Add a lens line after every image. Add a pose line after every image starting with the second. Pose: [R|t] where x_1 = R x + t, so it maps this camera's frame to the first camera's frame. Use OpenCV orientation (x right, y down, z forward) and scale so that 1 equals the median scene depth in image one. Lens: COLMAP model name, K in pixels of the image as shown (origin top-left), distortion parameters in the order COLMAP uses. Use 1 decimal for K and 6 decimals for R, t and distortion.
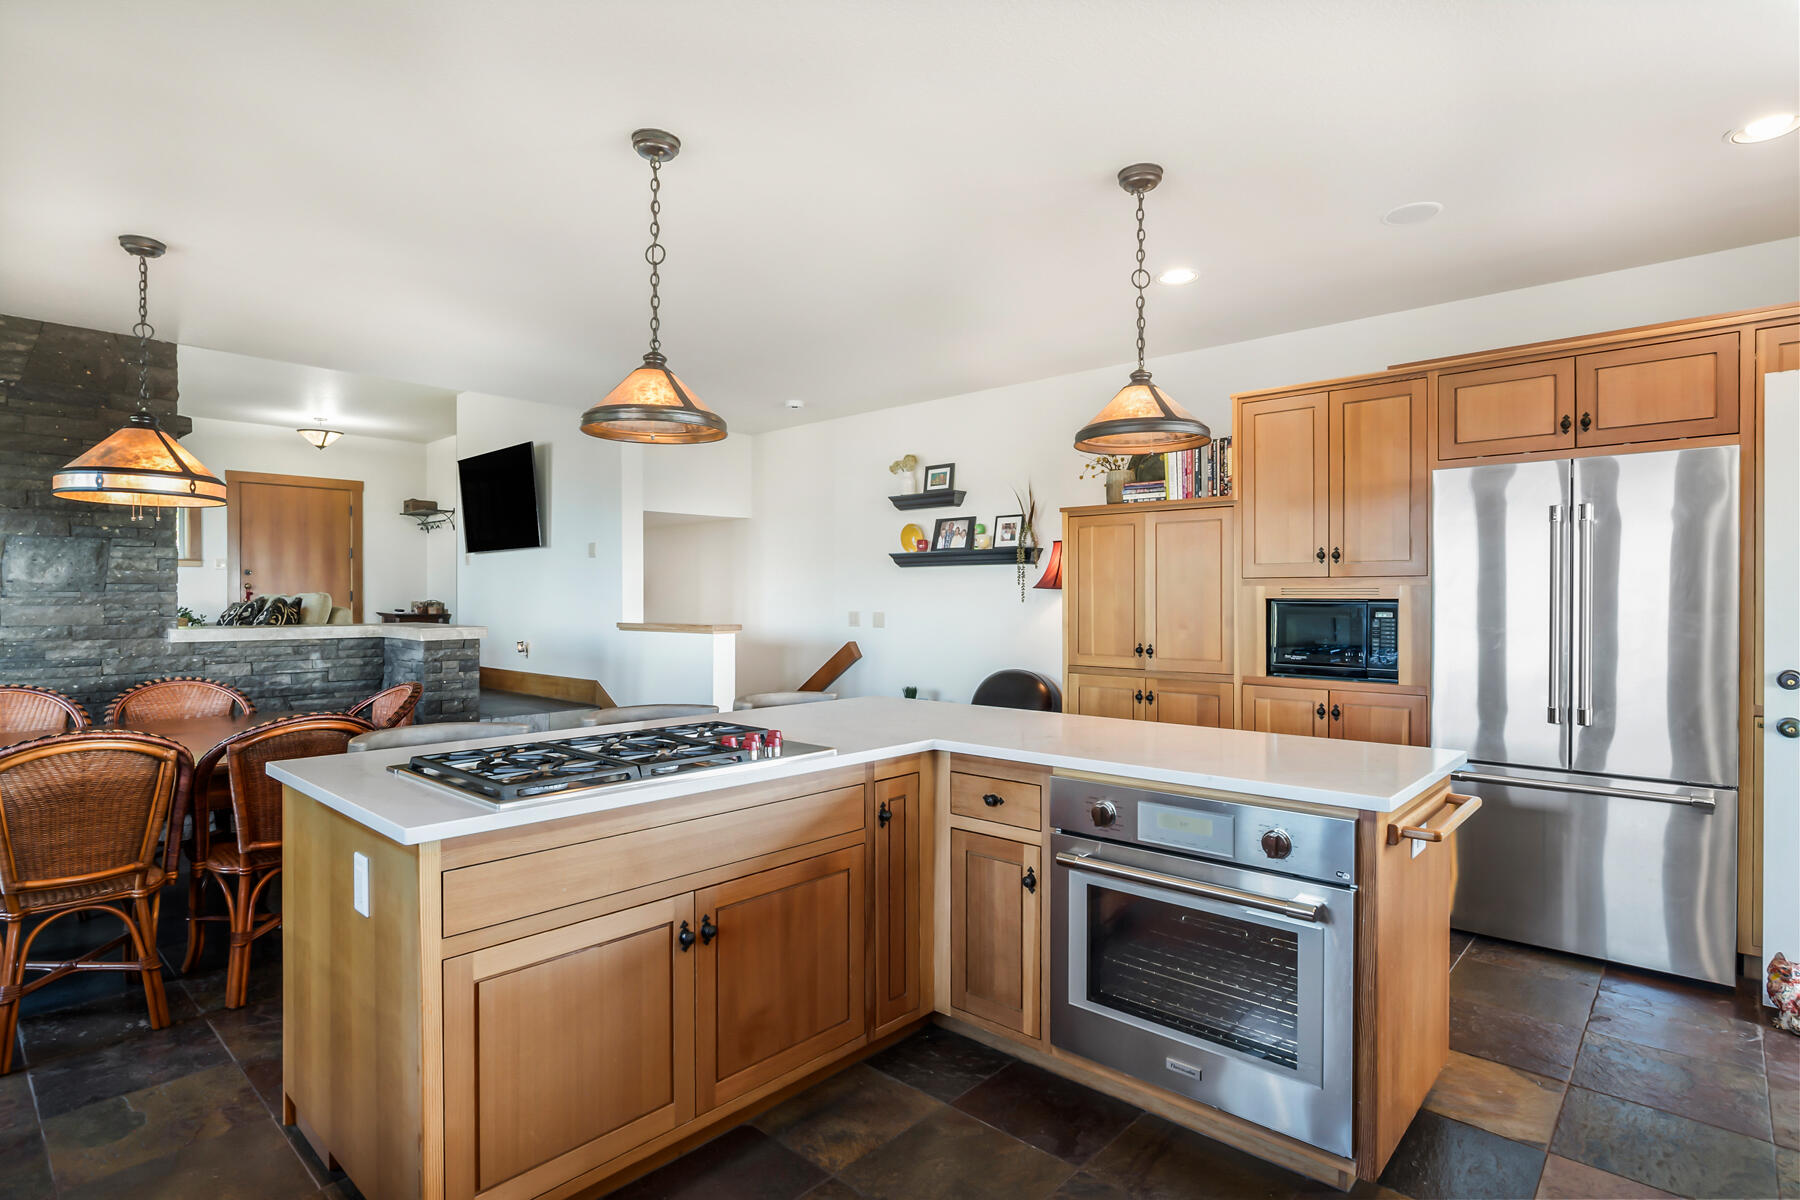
lens RADIAL K [[918.4, 0, 879.2], [0, 918.4, 600.1], [0, 0, 1]] dist [-0.022745, 0.011812]
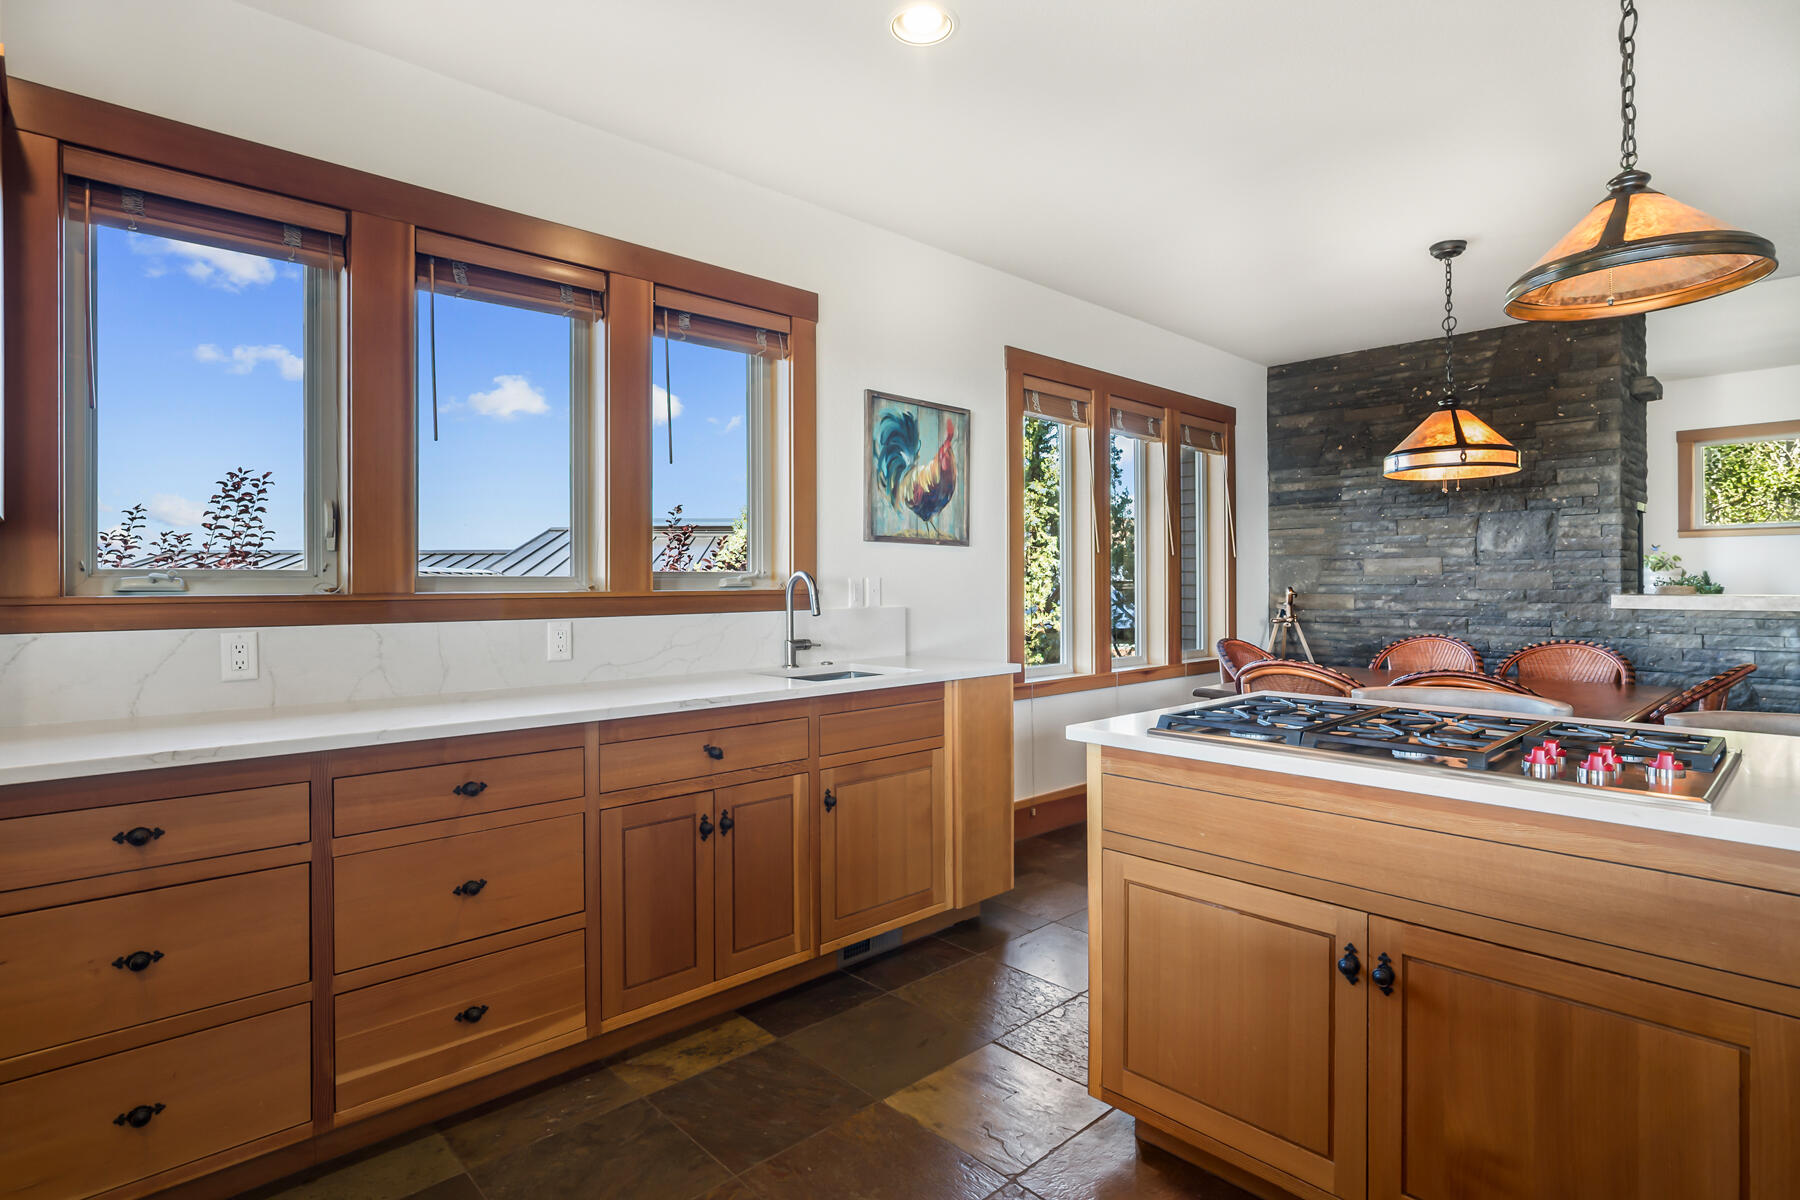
lens RADIAL K [[918.4, 0, 920.3], [0, 918.4, 580.8], [0, 0, 1]] dist [-0.022745, 0.011812]
pose [[-0.051847, -0.000331, -0.998655, 0.269930], [-0.000037, 1.000000, -0.000330, 0.017563], [0.998655, 0.000020, -0.051847, 0.307003]]
